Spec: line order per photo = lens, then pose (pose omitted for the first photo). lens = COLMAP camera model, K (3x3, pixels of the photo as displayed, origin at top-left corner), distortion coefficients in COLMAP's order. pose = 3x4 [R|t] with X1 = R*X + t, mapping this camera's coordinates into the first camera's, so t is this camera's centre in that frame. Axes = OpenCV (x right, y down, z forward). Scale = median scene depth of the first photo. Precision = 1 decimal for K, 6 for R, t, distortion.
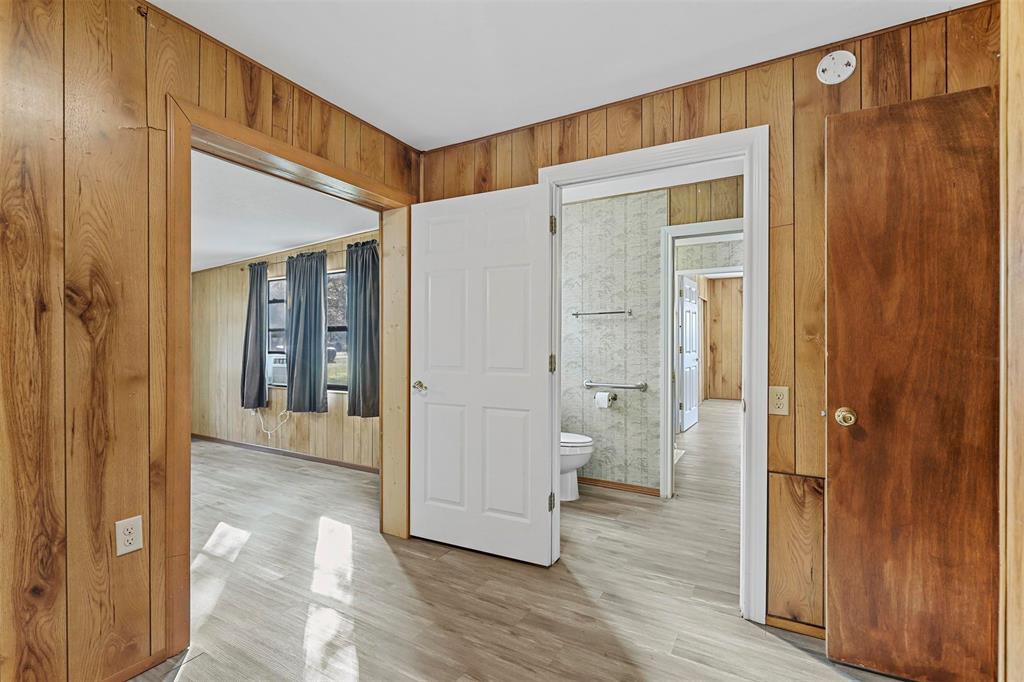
lens RADIAL K [[464.3, 0, 509.3], [0, 464.3, 344.7], [0, 0, 1]] dist [-0.000185, -0.000370]
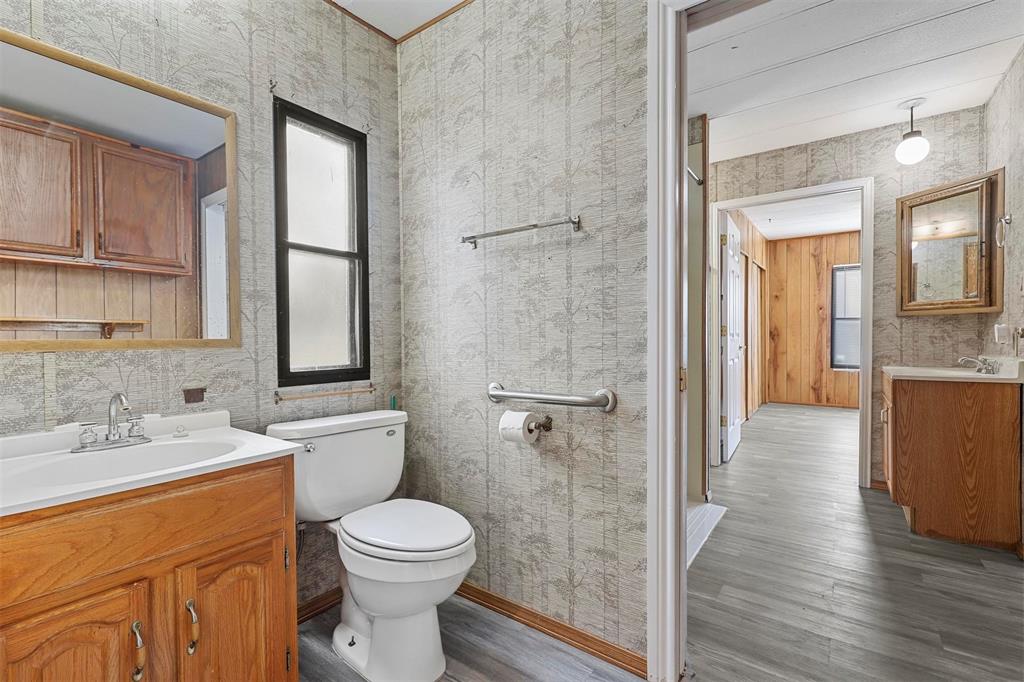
lens RADIAL K [[464.3, 0, 509.3], [0, 464.3, 344.7], [0, 0, 1]] dist [-0.000185, -0.000370]
pose [[0.995053, -0.004567, -0.099244, 0.237822], [0.005674, 0.999925, 0.010877, 0.034705], [0.099187, -0.011387, 0.995004, 0.571209]]
